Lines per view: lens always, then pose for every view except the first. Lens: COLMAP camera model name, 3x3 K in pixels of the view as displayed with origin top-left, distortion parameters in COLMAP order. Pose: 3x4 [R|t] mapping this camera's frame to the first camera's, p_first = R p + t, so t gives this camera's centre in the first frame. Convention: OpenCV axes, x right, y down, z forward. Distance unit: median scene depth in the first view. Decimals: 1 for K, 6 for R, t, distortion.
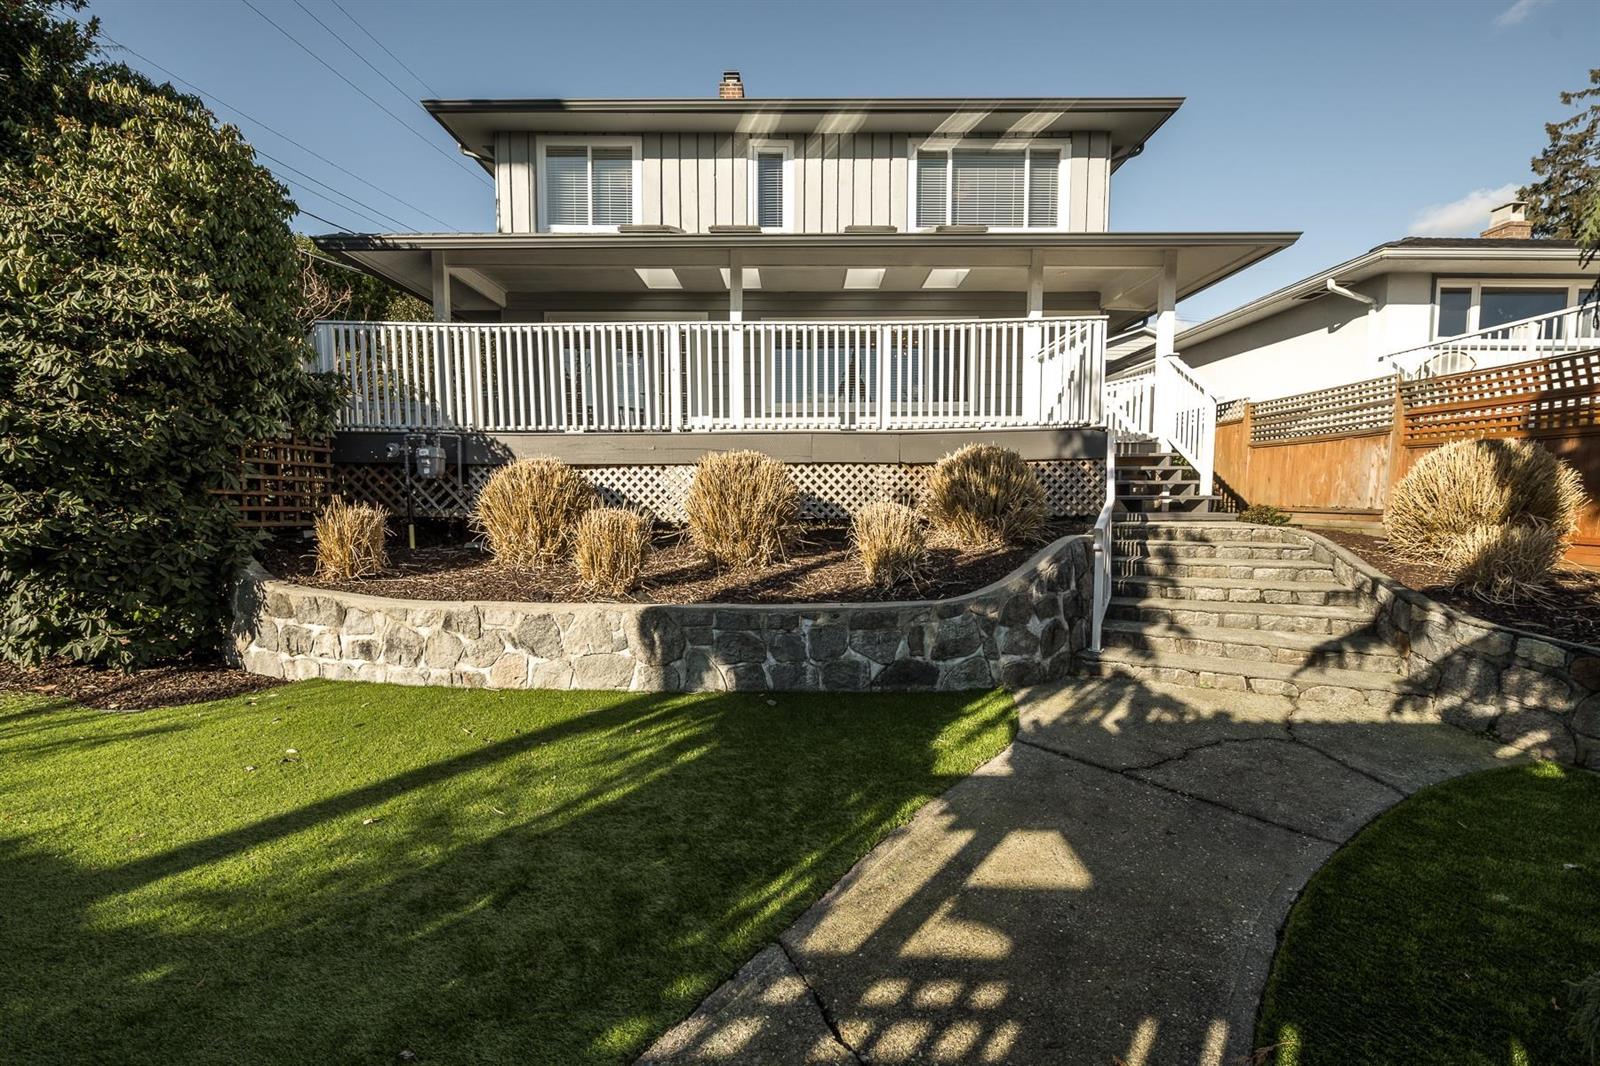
lens RADIAL K [[643.9, 0, 790.3], [0, 643.9, 541.9], [0, 0, 1]] dist [-0.009401, -0.000102]
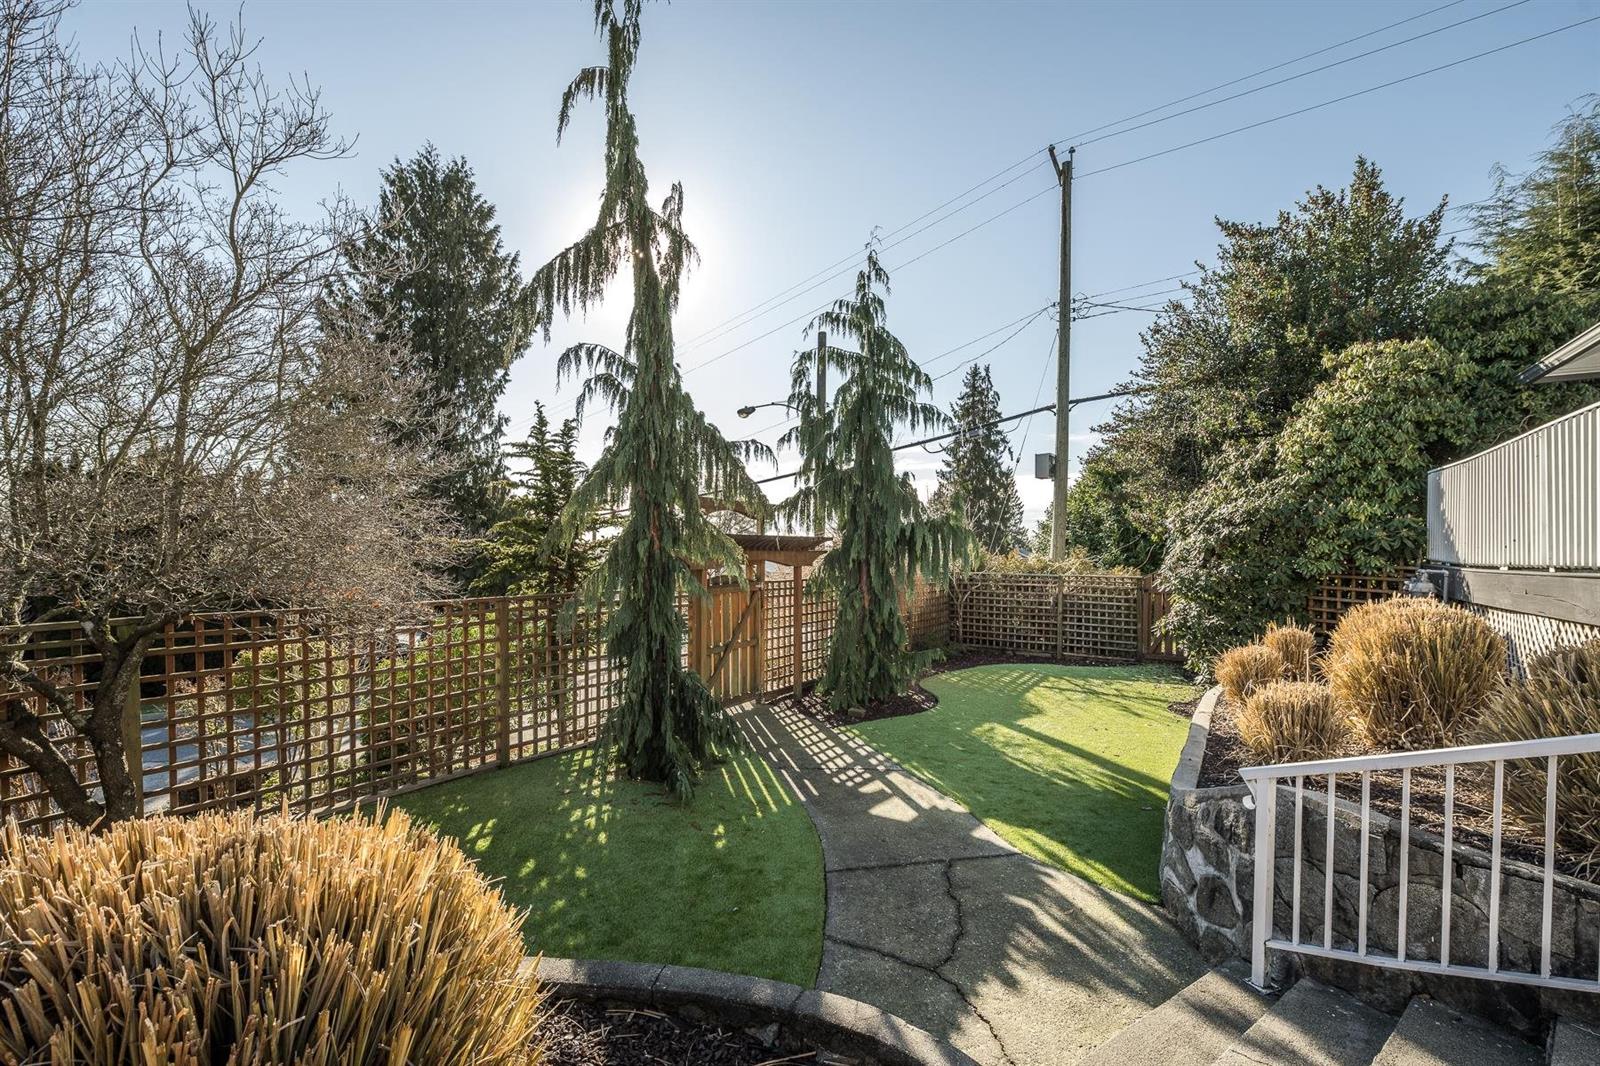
lens RADIAL K [[643.9, 0, 805.2], [0, 643.9, 547.1], [0, 0, 1]] dist [-0.009401, -0.000102]
pose [[-0.550409, -0.006573, -0.834869, 1.052742], [-0.073534, 0.996465, 0.040633, -0.200925], [0.831651, 0.083756, -0.548946, 0.832014]]
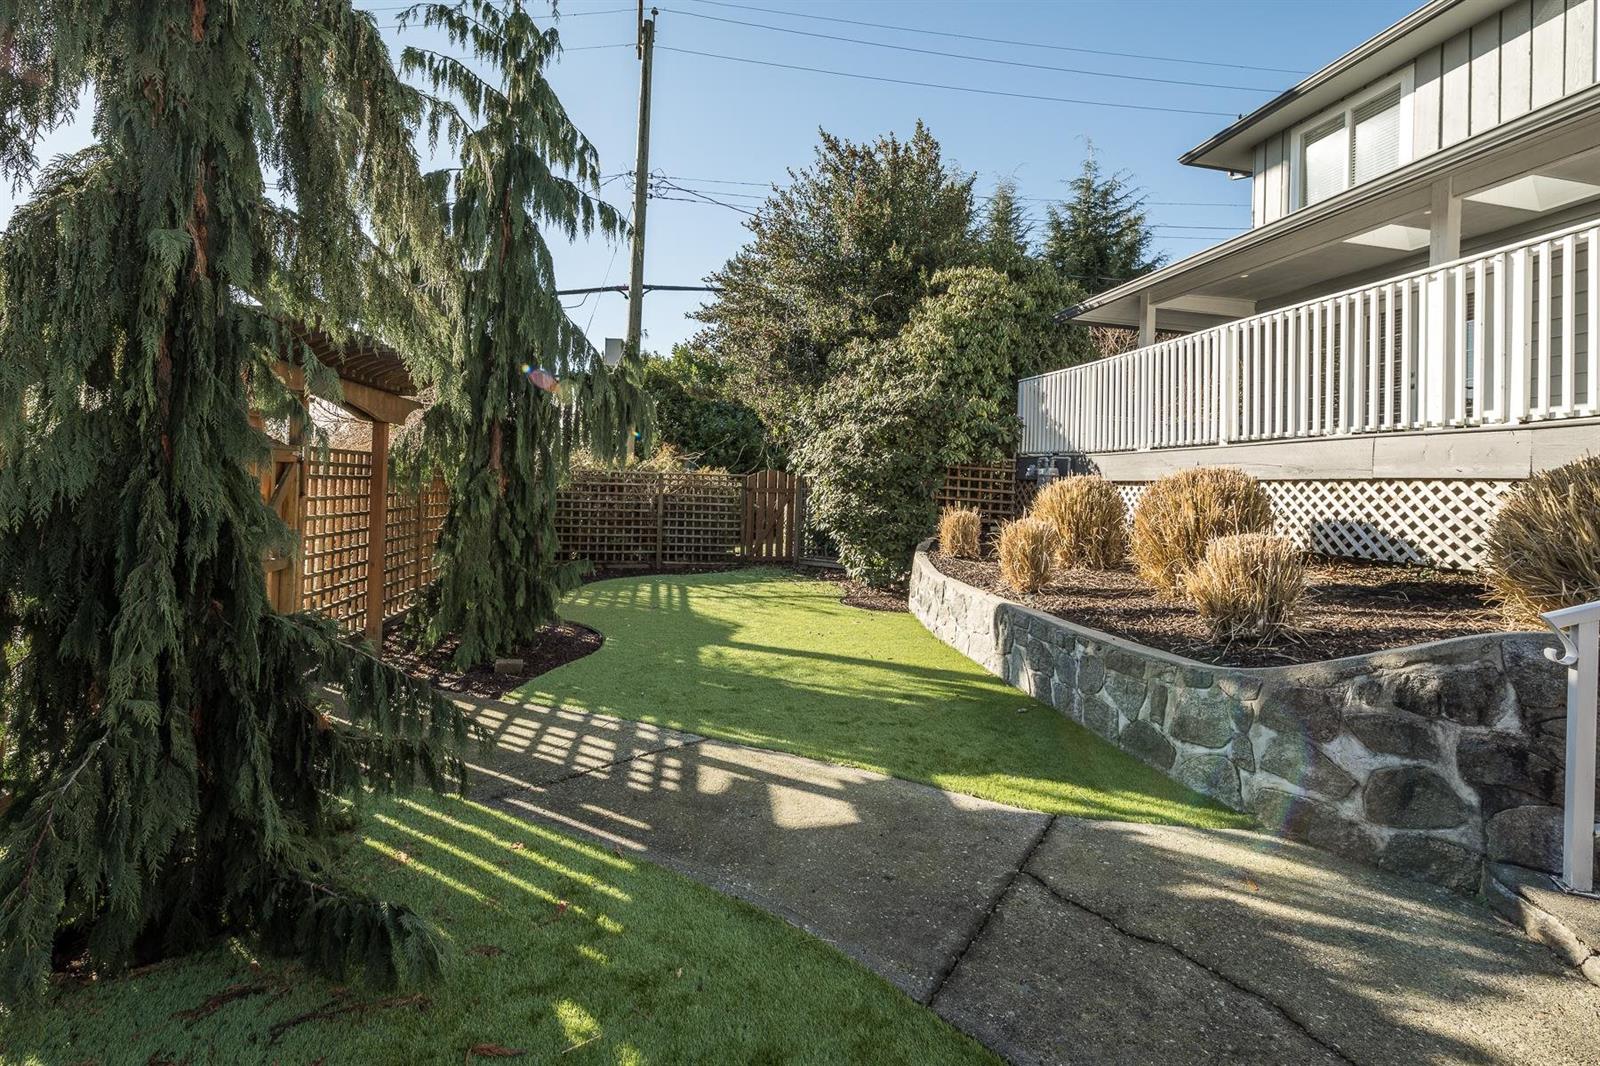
lens RADIAL K [[668.4, 0, 793.1], [0, 668.4, 471.8], [0, 0, 1]] dist [-0.003407, -0.000241]
pose [[0.200518, -0.011704, -0.979620, 0.726562], [-0.113295, 0.992943, -0.035054, -0.040573], [0.973117, 0.118015, 0.197777, 0.287414]]
